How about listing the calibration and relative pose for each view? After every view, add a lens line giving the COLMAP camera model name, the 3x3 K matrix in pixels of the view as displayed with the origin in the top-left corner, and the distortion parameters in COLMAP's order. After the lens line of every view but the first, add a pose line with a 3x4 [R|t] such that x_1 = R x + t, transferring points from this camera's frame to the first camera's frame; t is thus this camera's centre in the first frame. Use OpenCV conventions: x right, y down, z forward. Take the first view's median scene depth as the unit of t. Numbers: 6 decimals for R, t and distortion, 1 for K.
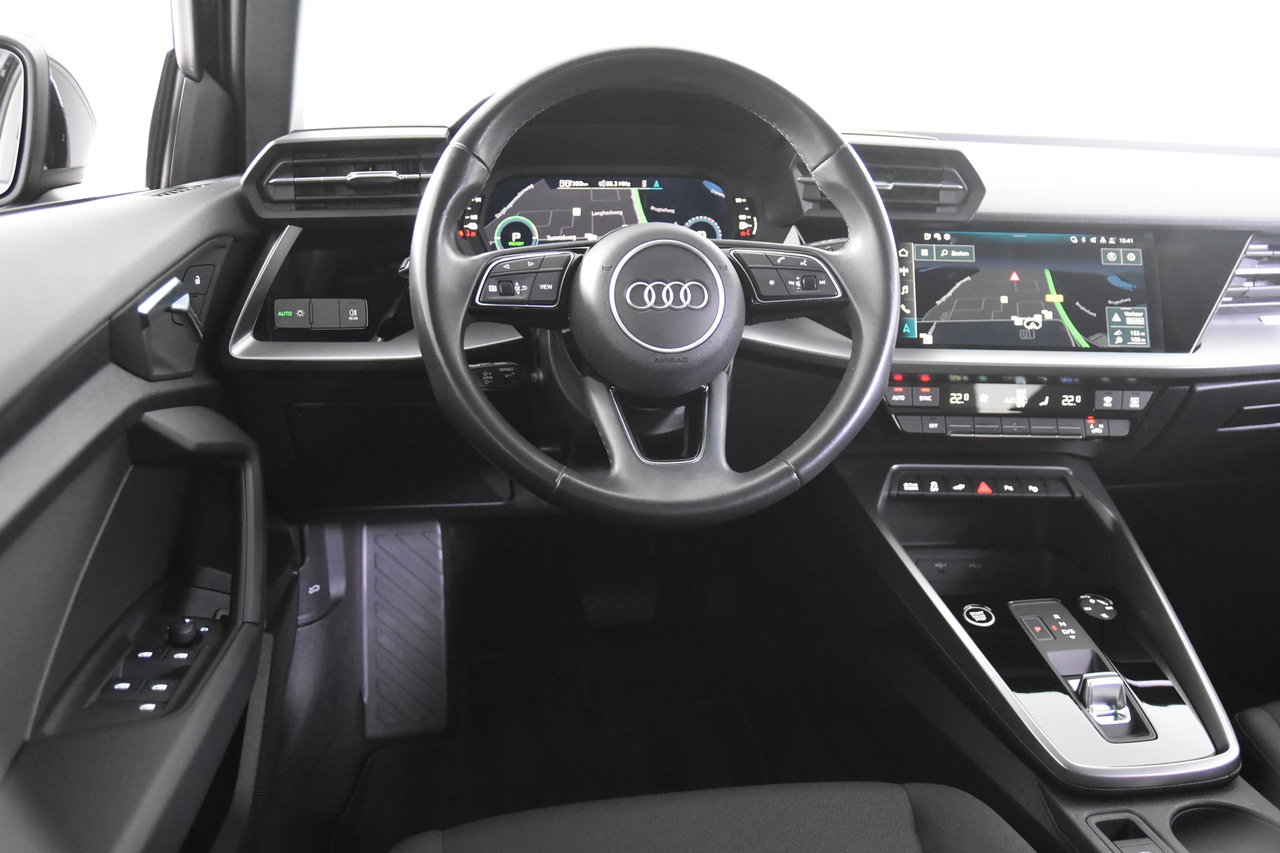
lens RADIAL K [[1195.6, 0, 651.2], [0, 1195.6, 410.6], [0, 0, 1]] dist [-0.034263, 0.000000]
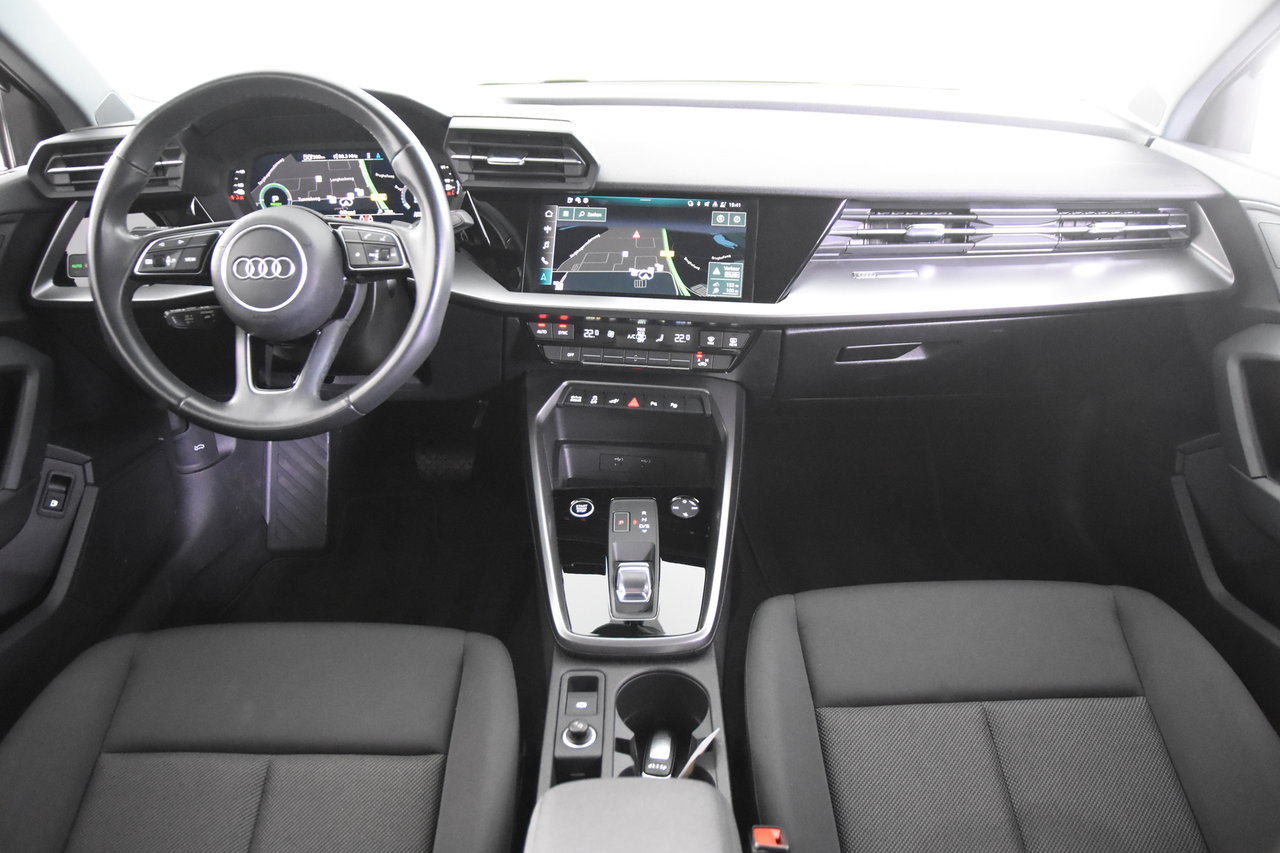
lens RADIAL K [[981.0, 0, 641.7], [0, 981.0, 428.3], [0, 0, 1]] dist [-0.119371, 0.102780]
pose [[0.982603, 0.052198, -0.178232, 0.495077], [-0.020954, 0.984722, 0.172870, -0.090163], [0.184533, -0.166127, 0.968684, 0.006987]]
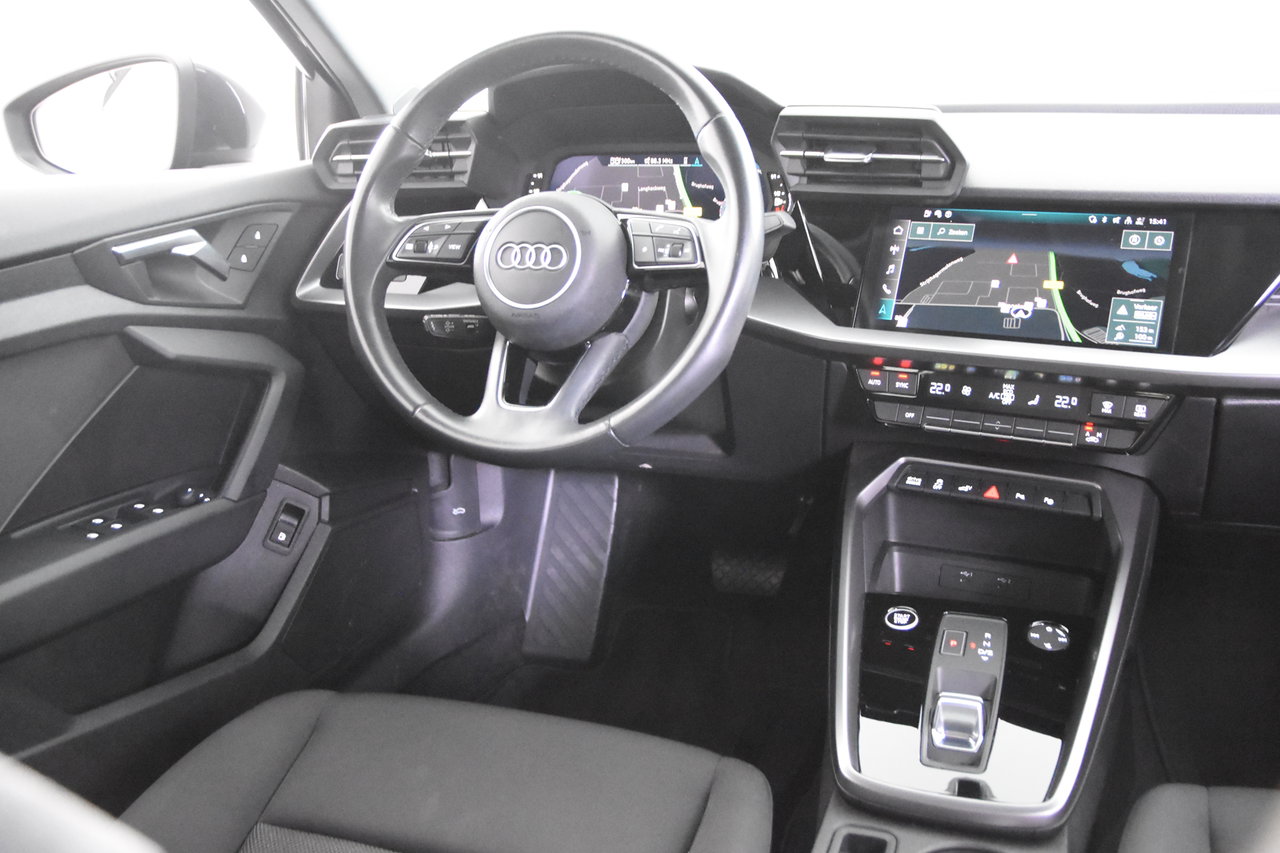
lens RADIAL K [[1195.6, 0, 641.1], [0, 1195.6, 434.4], [0, 0, 1]] dist [-0.034263, 0.000000]
pose [[0.858866, 0.104826, -0.501359, 0.526440], [-0.095809, 0.994436, 0.043793, 0.006753], [0.503160, 0.010422, 0.864131, 0.081206]]
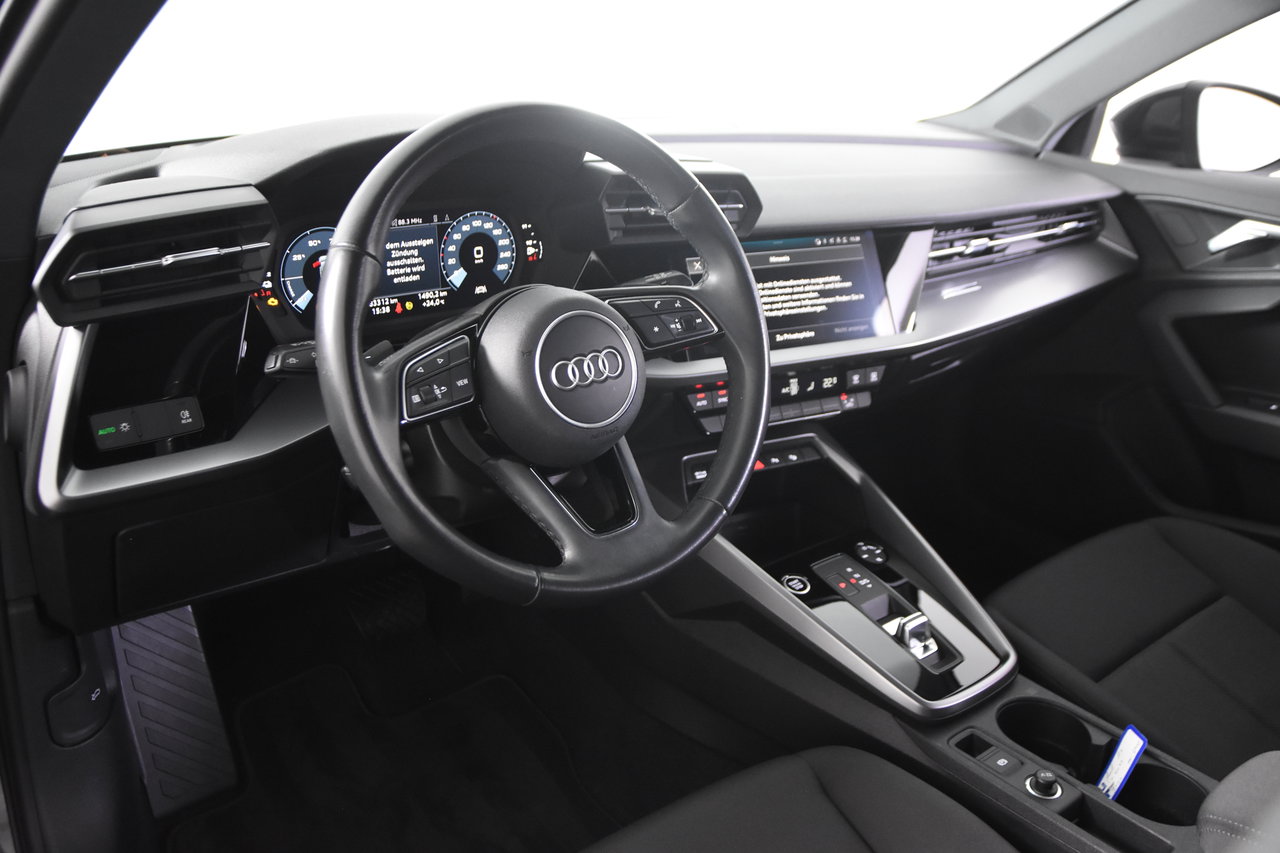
lens RADIAL K [[1070.1, 0, 662.2], [0, 1070.1, 418.4], [0, 0, 1]] dist [-0.078550, 0.005974]
pose [[0.882757, -0.156831, 0.442882, -0.256682], [0.106054, 0.984828, 0.137354, -0.133840], [-0.457704, -0.074281, 0.885996, 0.150924]]
